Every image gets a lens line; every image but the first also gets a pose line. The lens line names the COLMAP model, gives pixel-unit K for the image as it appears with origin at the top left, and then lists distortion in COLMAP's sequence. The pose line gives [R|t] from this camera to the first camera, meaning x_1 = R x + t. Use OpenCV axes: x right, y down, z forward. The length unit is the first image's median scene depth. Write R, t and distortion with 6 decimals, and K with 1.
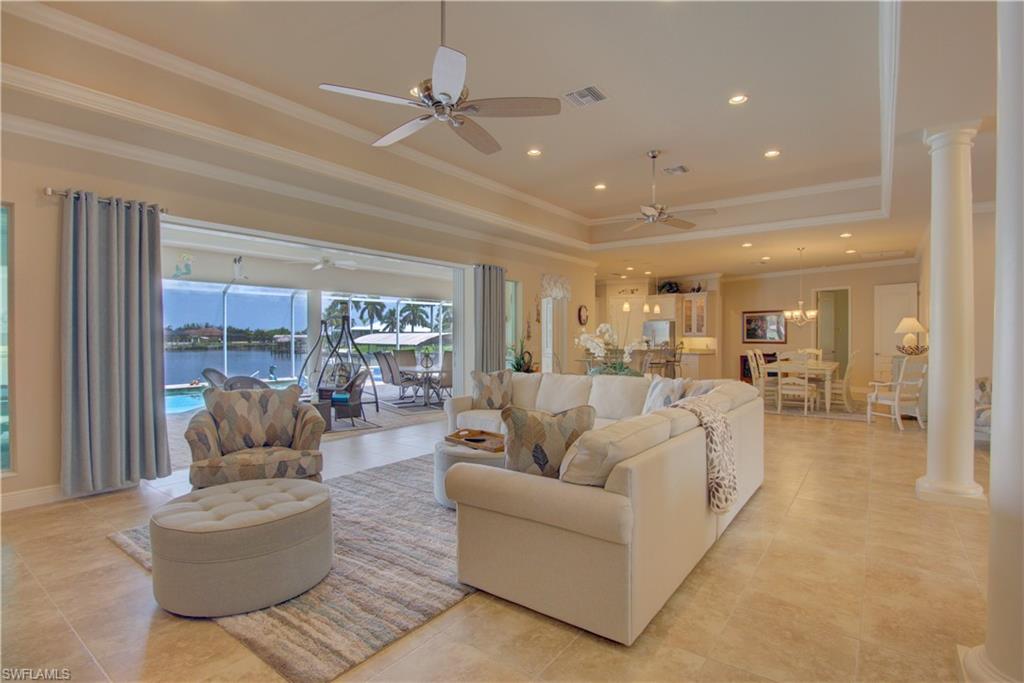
lens RADIAL K [[500.1, 0, 517.6], [0, 500.1, 340.6], [0, 0, 1]] dist [-0.020690, -0.002030]
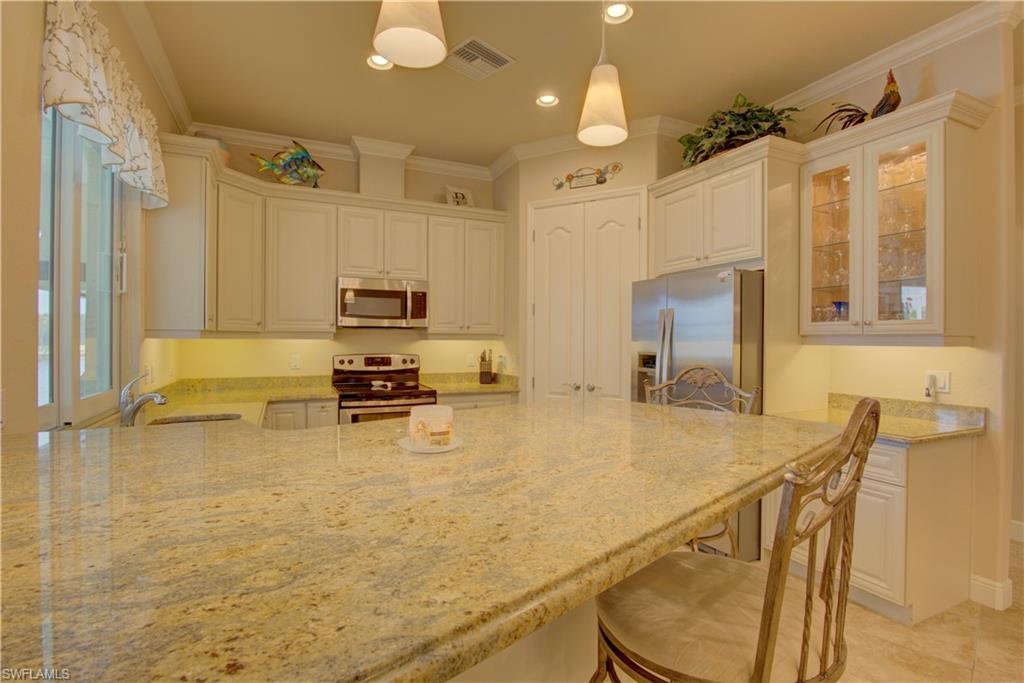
lens RADIAL K [[500.1, 0, 512.3], [0, 500.1, 341.4], [0, 0, 1]] dist [-0.020690, -0.002030]
pose [[0.986683, 0.008544, -0.162432, 0.243745], [-0.009473, 0.999943, -0.004946, -0.005323], [0.162380, 0.006419, 0.986707, 0.770945]]
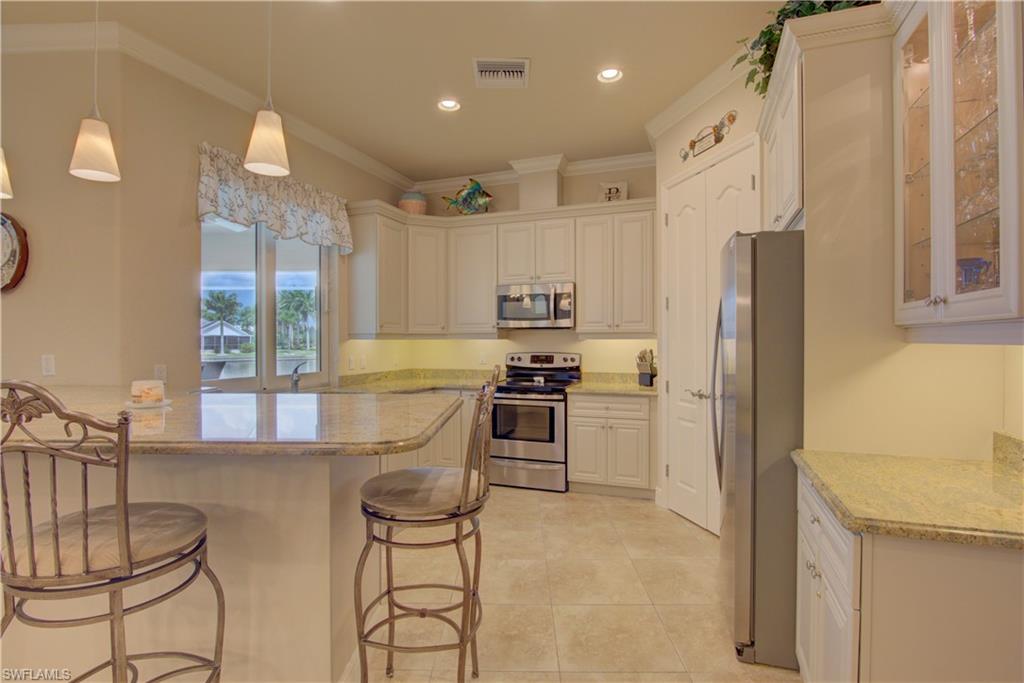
lens RADIAL K [[500.1, 0, 512.8], [0, 500.1, 339.3], [0, 0, 1]] dist [-0.020690, -0.002030]
pose [[0.574849, 0.000553, -0.818260, 0.384850], [-0.005507, 0.999980, -0.003193, -0.005934], [0.818241, 0.006341, 0.574840, 0.856245]]
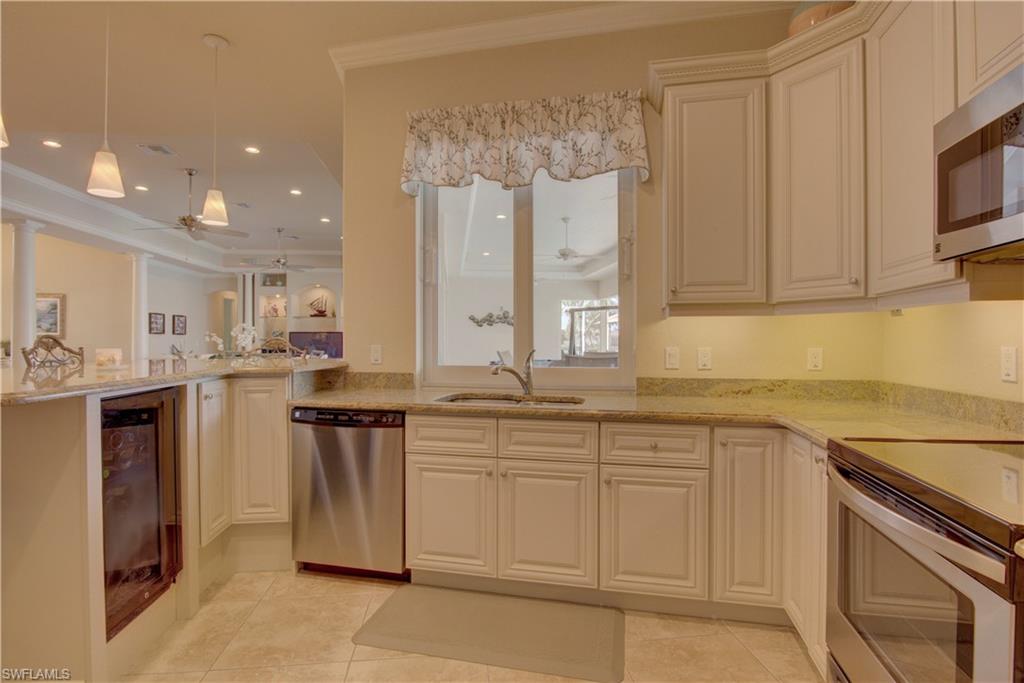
lens RADIAL K [[500.1, 0, 513.6], [0, 500.1, 342.2], [0, 0, 1]] dist [-0.020690, -0.002030]
pose [[-0.731559, 0.004396, -0.681764, 0.229818], [-0.004883, 0.999920, 0.011687, 0.000946], [0.681761, 0.011878, -0.731479, 1.064433]]
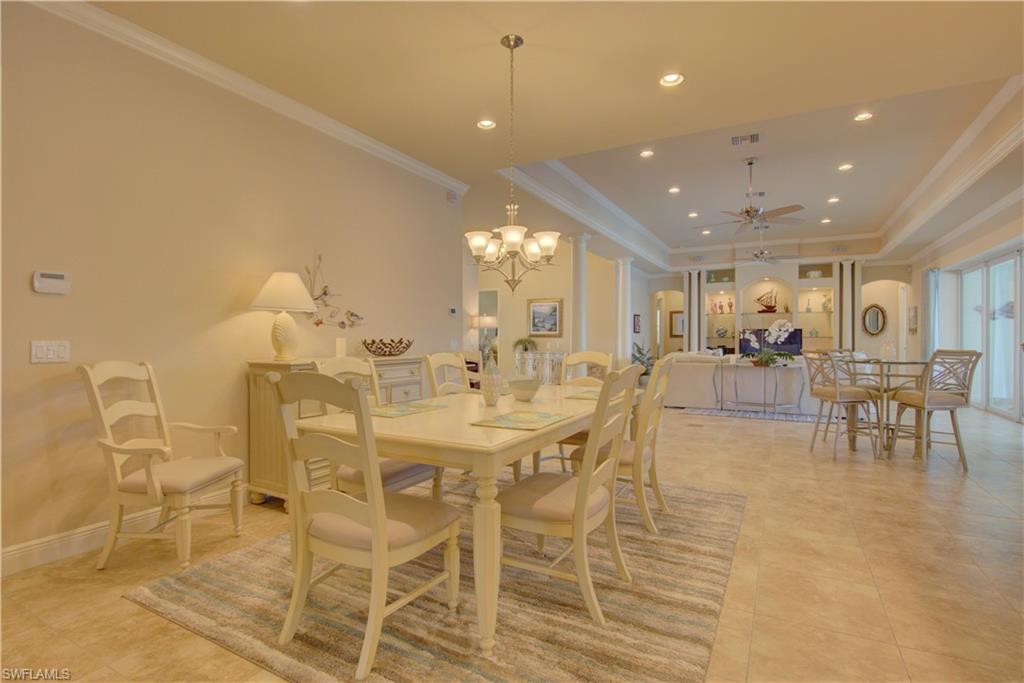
lens RADIAL K [[500.1, 0, 510.3], [0, 500.1, 342.7], [0, 0, 1]] dist [-0.020690, -0.002030]
pose [[-0.992134, 0.003578, -0.125133, 0.425423], [0.001477, 0.999856, 0.016878, 0.003027], [0.125175, 0.016561, -0.991996, 0.918323]]
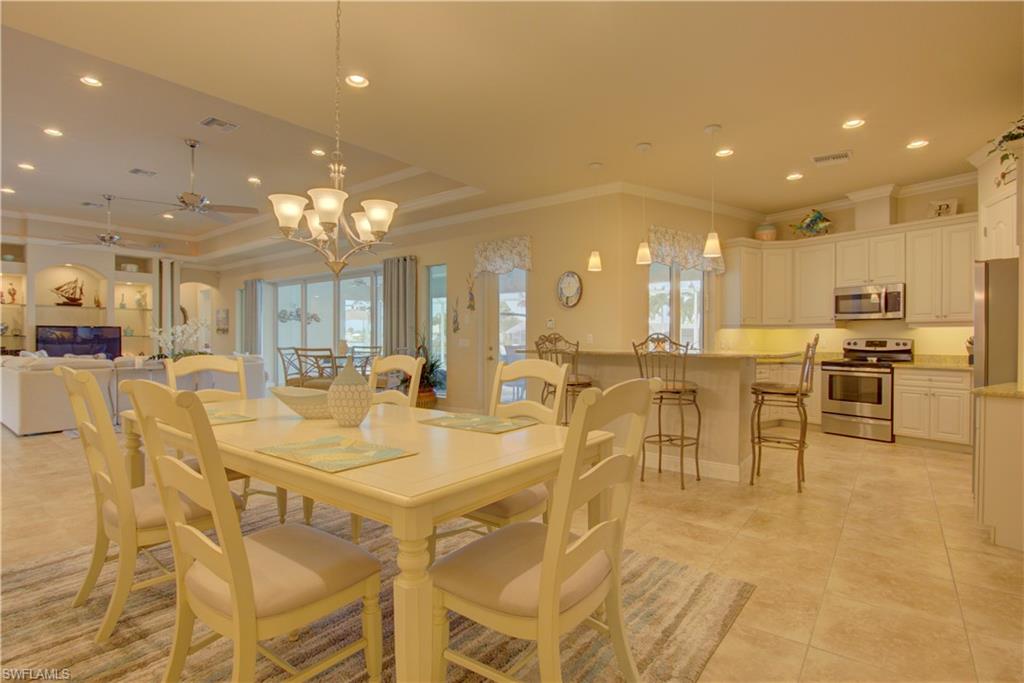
lens RADIAL K [[500.1, 0, 512.5], [0, 500.1, 341.2], [0, 0, 1]] dist [-0.020690, -0.002030]
pose [[-0.033315, 0.008348, -0.999410, 0.567496], [-0.010144, 0.999911, 0.008691, 0.004120], [0.999393, 0.010427, -0.033227, 0.761542]]
